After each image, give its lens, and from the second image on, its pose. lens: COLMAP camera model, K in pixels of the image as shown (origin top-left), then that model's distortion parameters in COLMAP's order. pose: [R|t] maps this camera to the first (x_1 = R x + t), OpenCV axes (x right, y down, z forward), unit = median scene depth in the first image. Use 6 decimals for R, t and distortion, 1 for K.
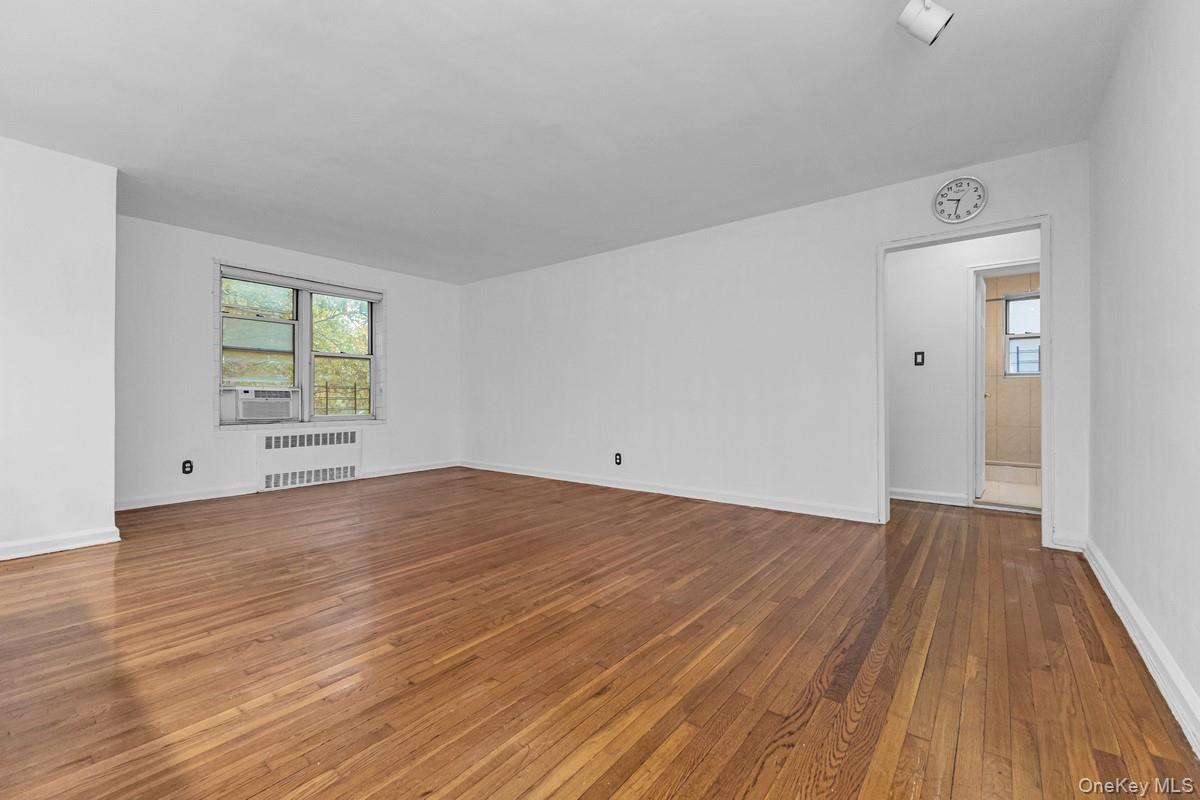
lens RADIAL K [[501.9, 0, 602.6], [0, 501.9, 401.8], [0, 0, 1]] dist [-0.001376, -0.000146]
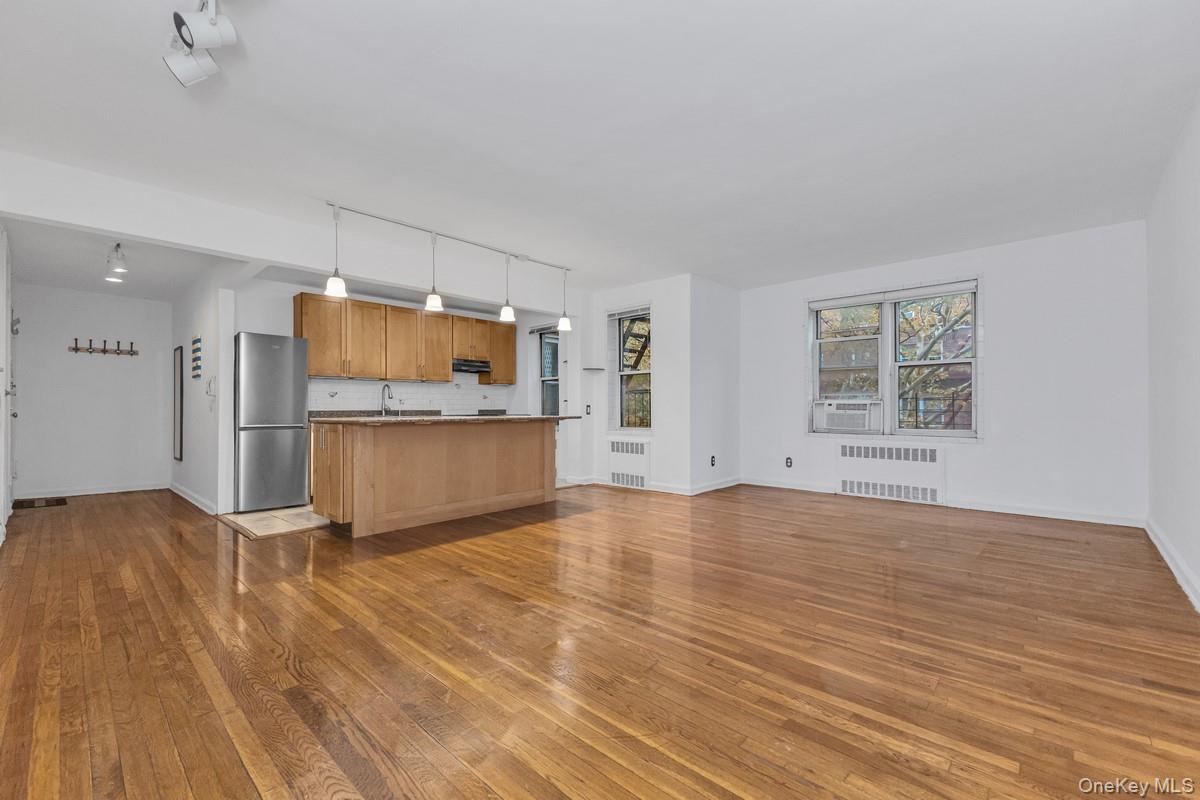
lens RADIAL K [[501.9, 0, 602.6], [0, 501.9, 401.8], [0, 0, 1]] dist [-0.001376, -0.000146]
pose [[-0.078335, -0.007800, -0.996897, 0.449979], [-0.009907, 0.999926, -0.007046, -0.012483], [0.996878, 0.009324, -0.078407, 0.524473]]
